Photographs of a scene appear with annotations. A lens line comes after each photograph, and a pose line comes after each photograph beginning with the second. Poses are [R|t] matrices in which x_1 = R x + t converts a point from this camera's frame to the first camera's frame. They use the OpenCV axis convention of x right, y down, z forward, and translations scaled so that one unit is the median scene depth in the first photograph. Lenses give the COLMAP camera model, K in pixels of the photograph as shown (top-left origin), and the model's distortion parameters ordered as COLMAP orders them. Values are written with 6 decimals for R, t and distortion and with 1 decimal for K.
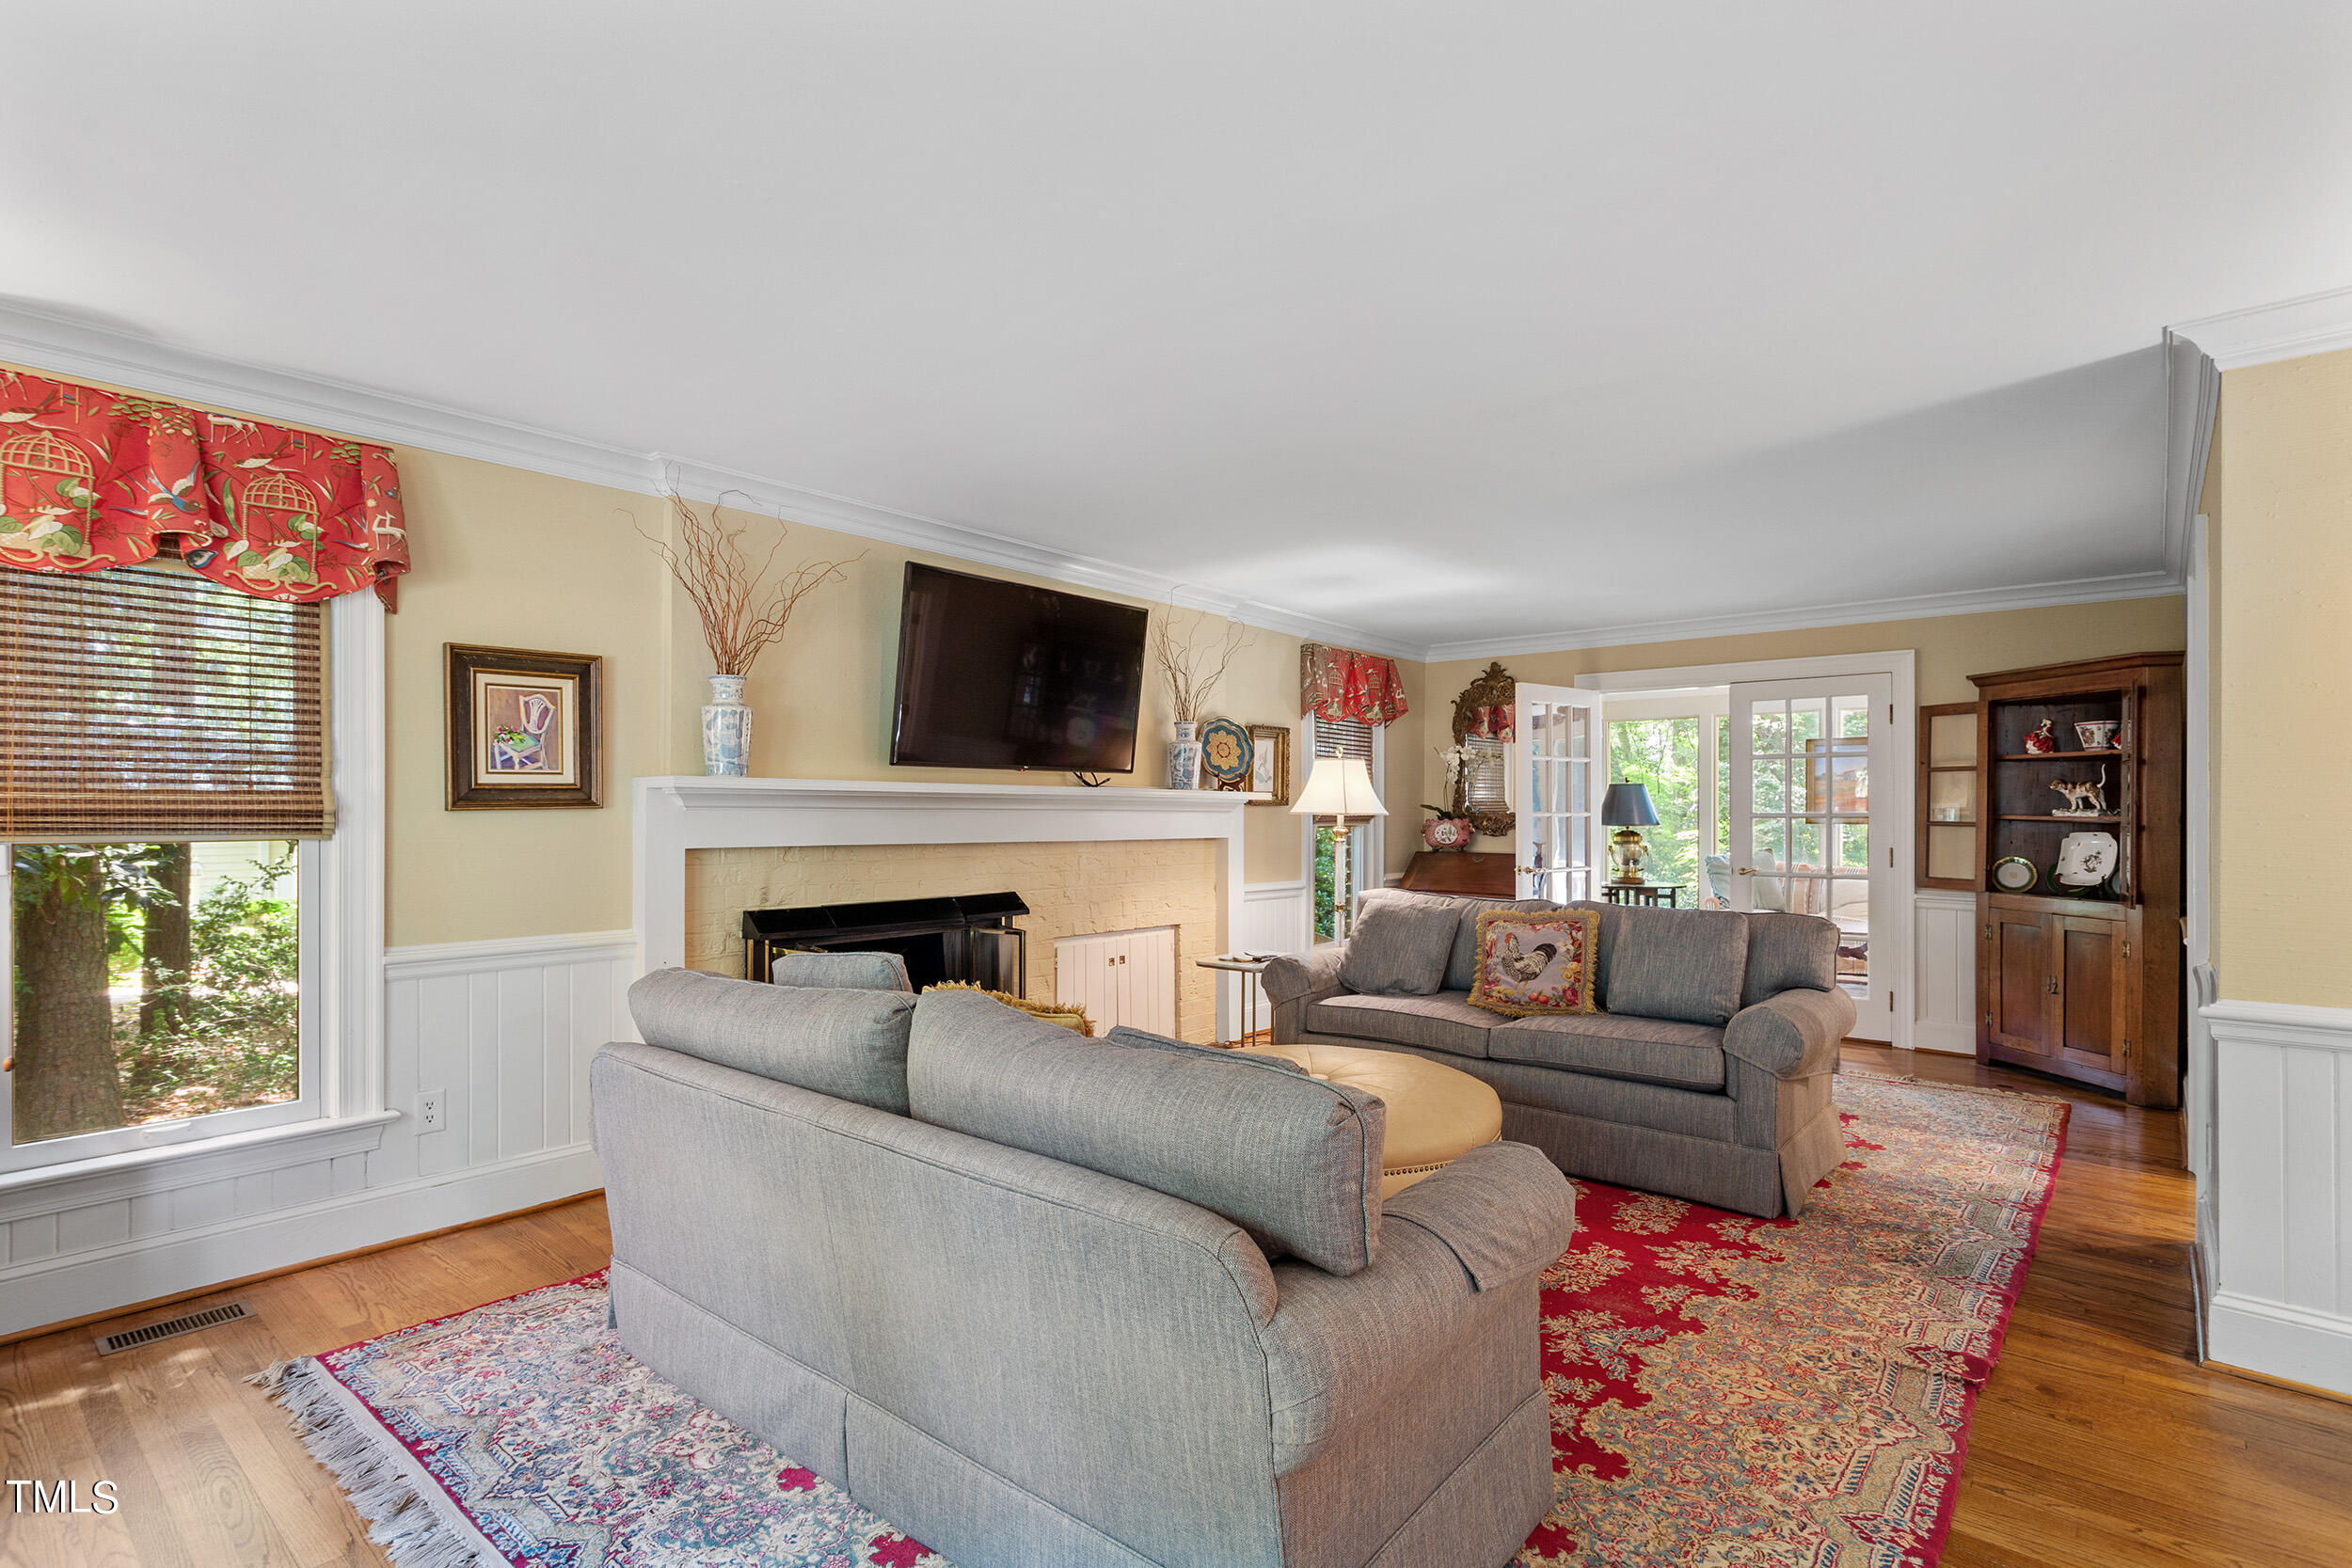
lens RADIAL K [[1131.3, 0, 1171.0], [0, 1131.3, 816.8], [0, 0, 1]] dist [0.000887, 0.000440]
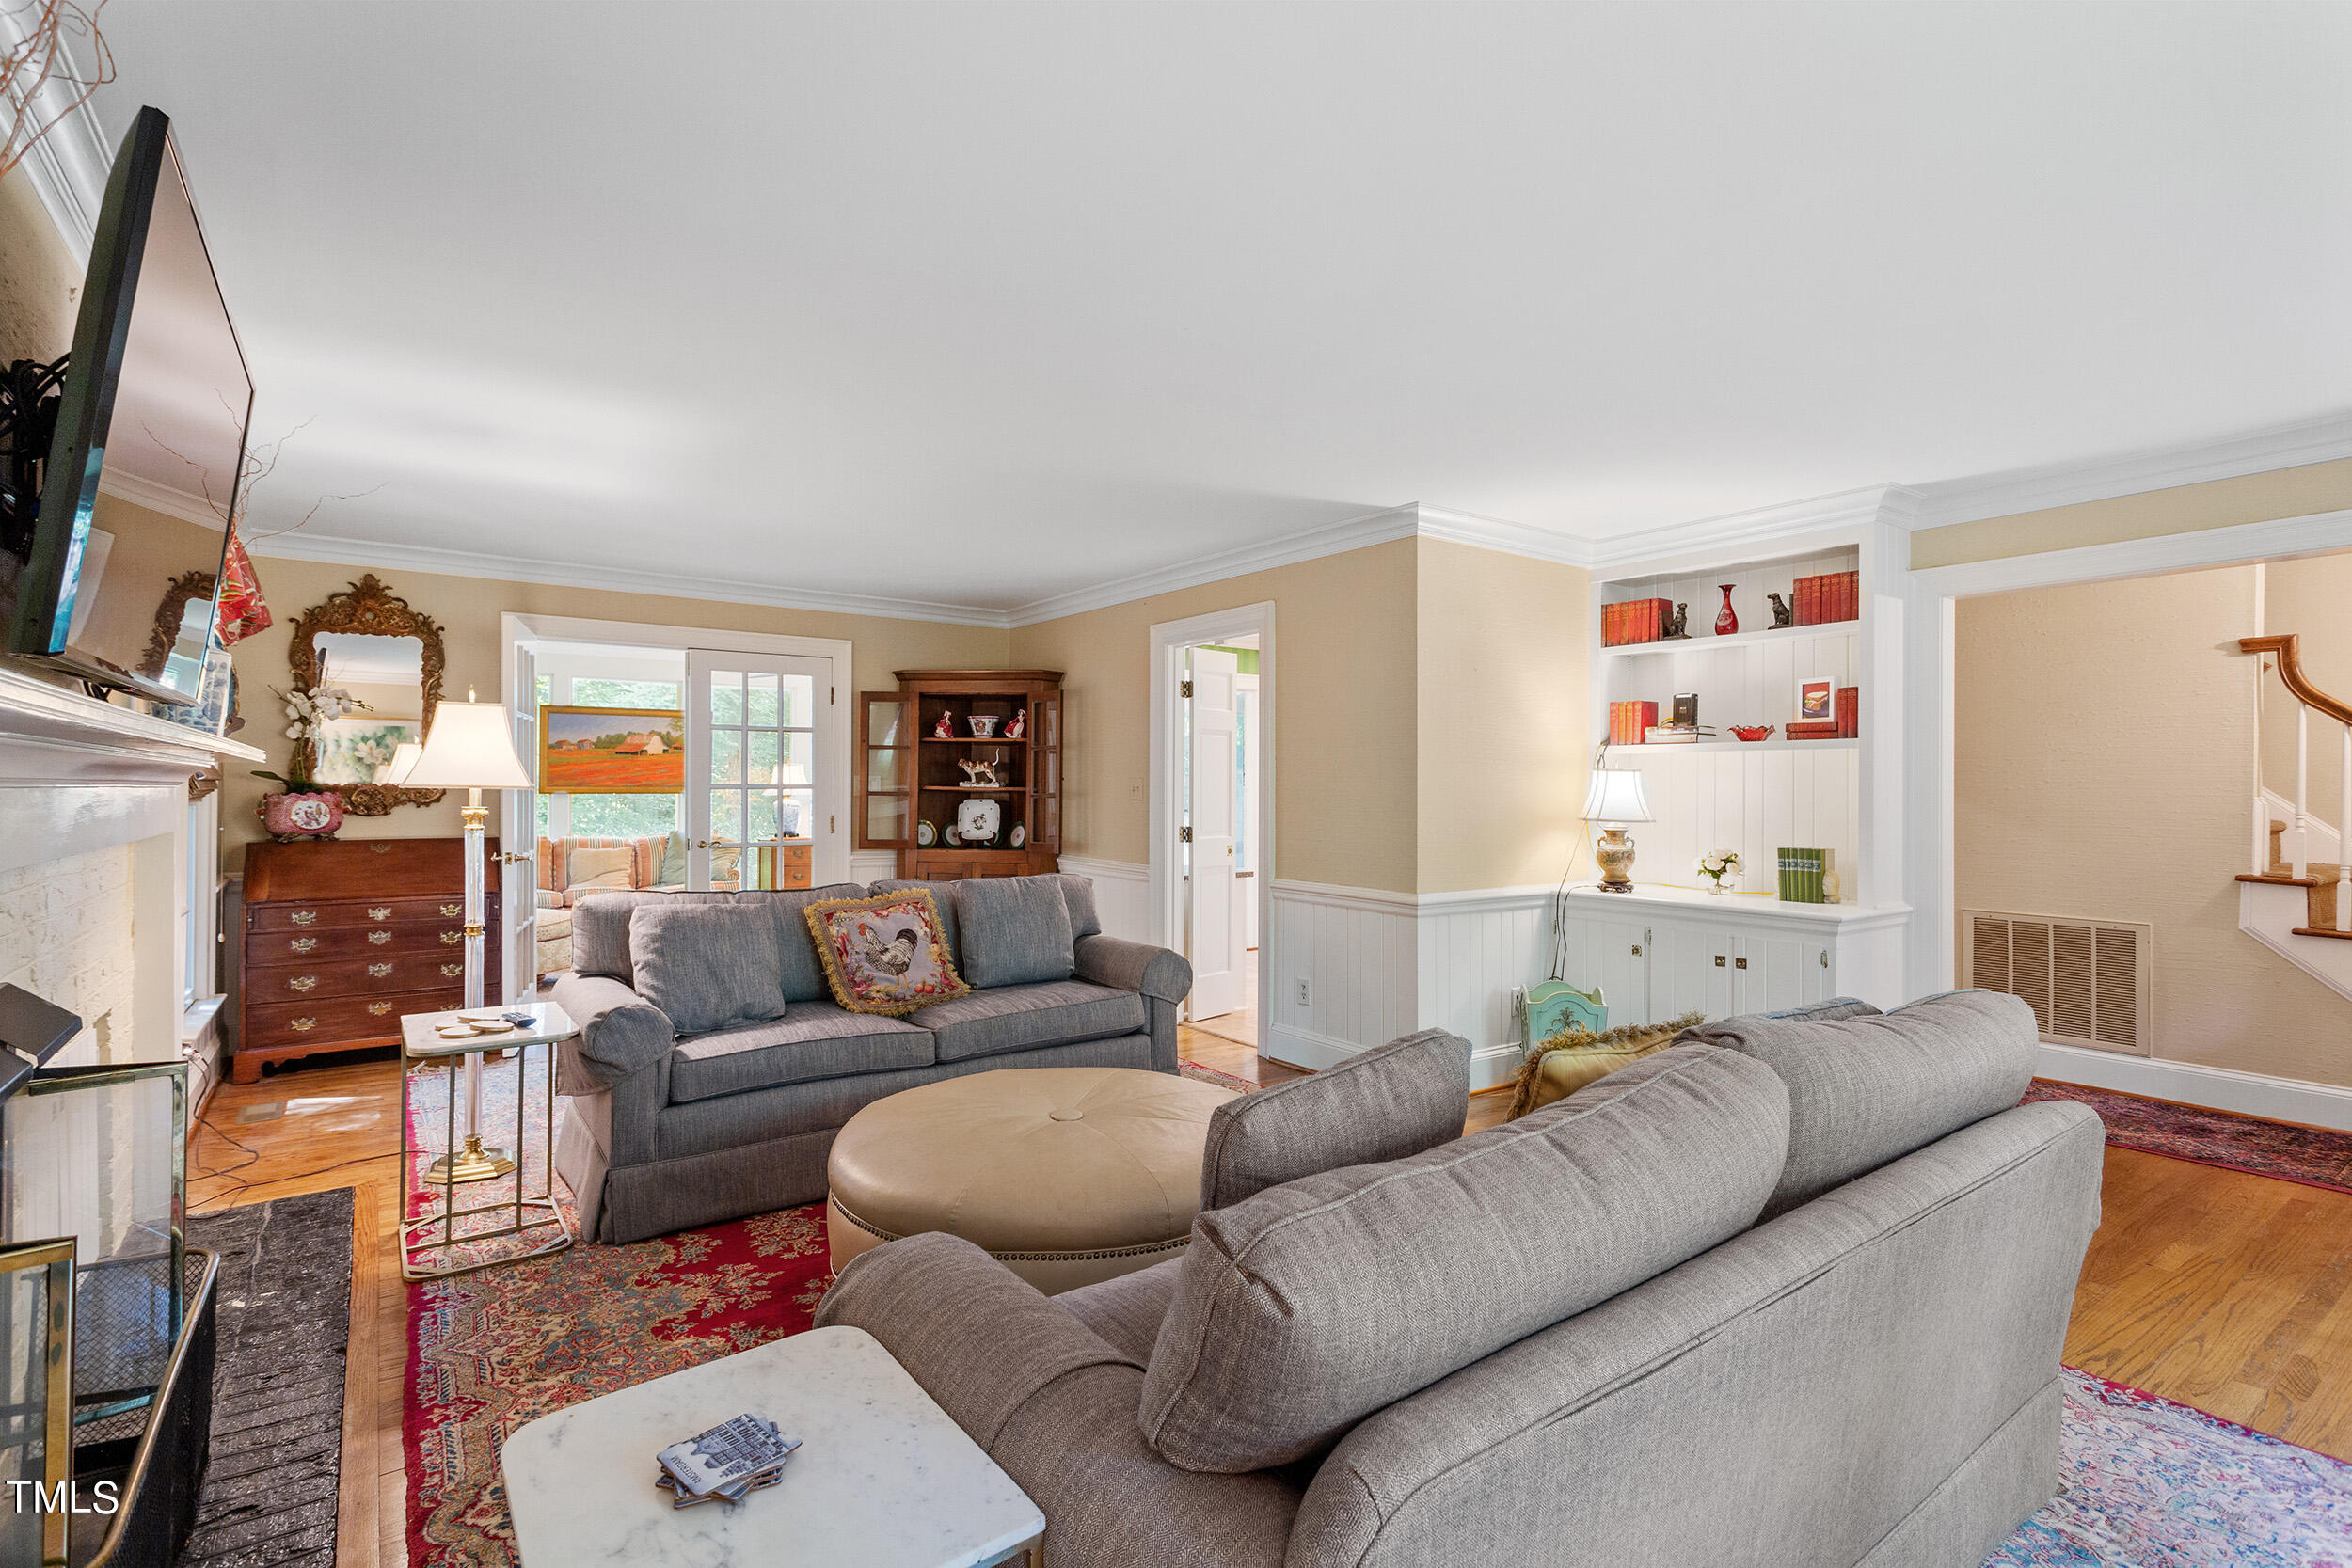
lens RADIAL K [[1106.7, 0, 1177.5], [0, 1106.7, 778.9], [0, 0, 1]] dist [-0.002599, 0.000325]
pose [[0.227657, 0.002885, 0.973737, -0.495810], [-0.000372, 0.999996, -0.002876, -0.007697], [-0.973741, 0.000292, 0.227657, 0.582850]]
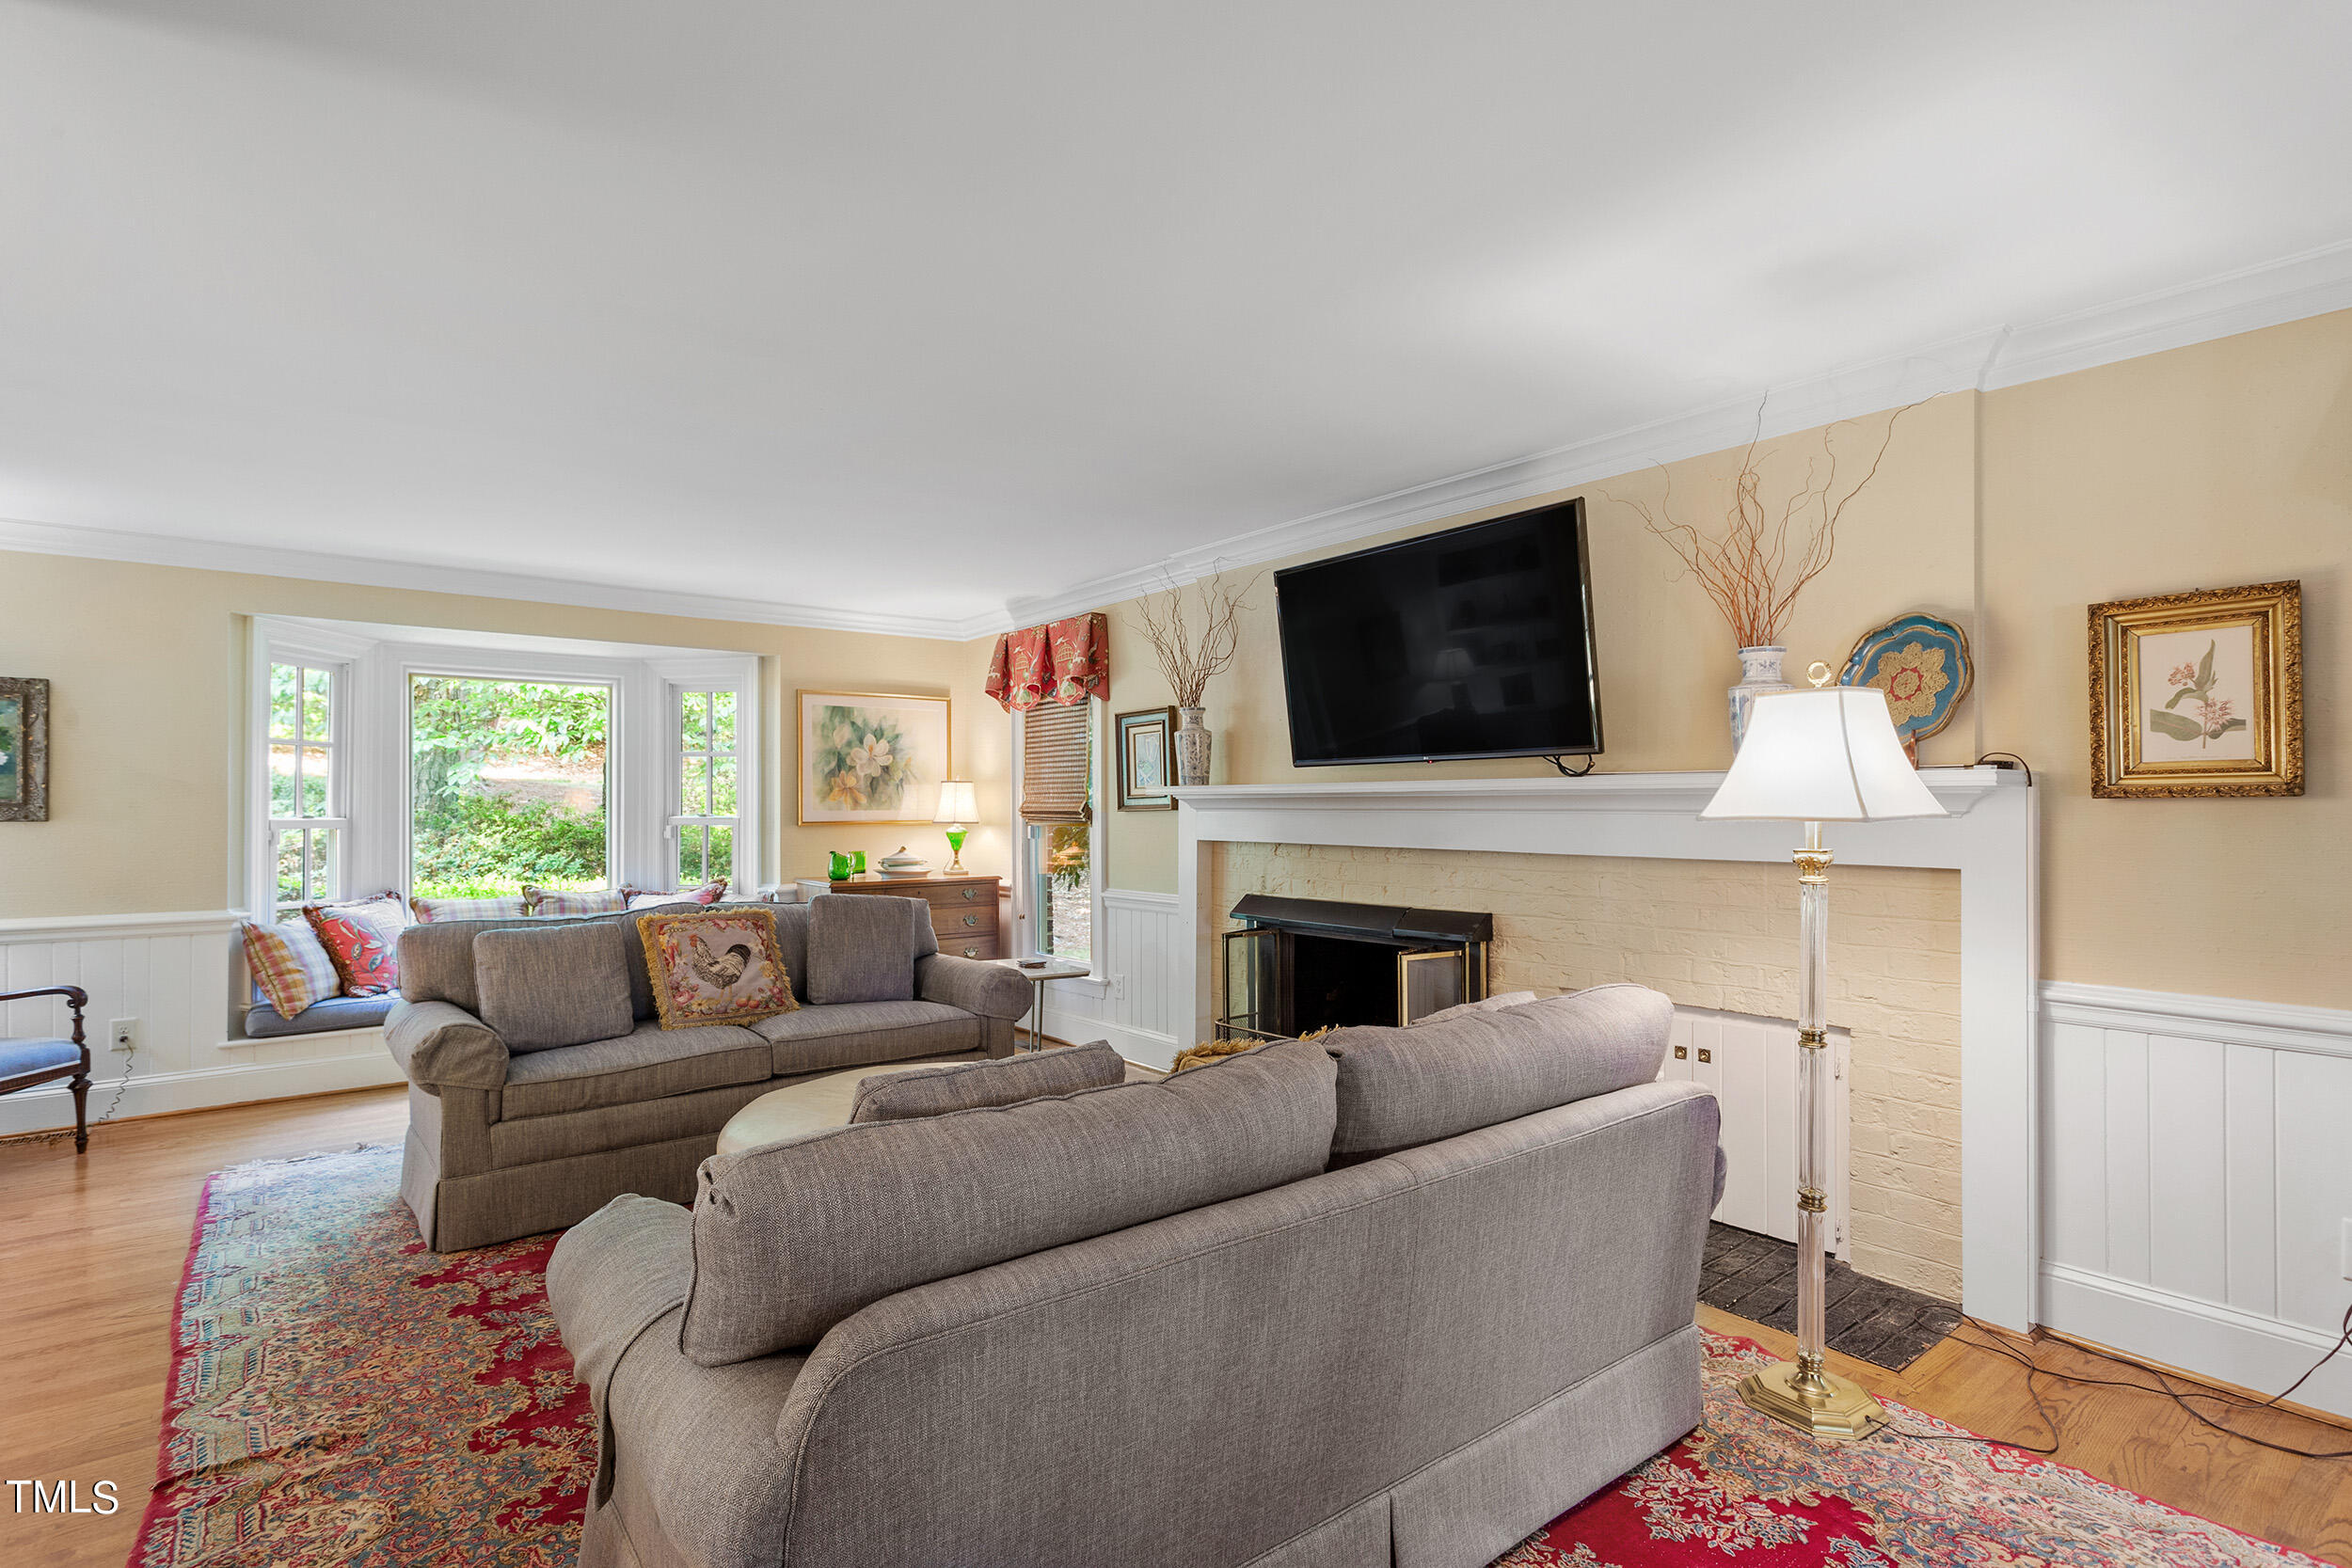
lens RADIAL K [[1143.6, 0, 1167.3], [0, 1143.6, 799.4], [0, 0, 1]] dist [-0.000729, 0.000346]
pose [[-0.194330, -0.009139, -0.980894, 0.800052], [-0.003131, 0.999957, -0.008696, -0.006894], [0.980931, 0.001382, -0.194350, 1.084664]]
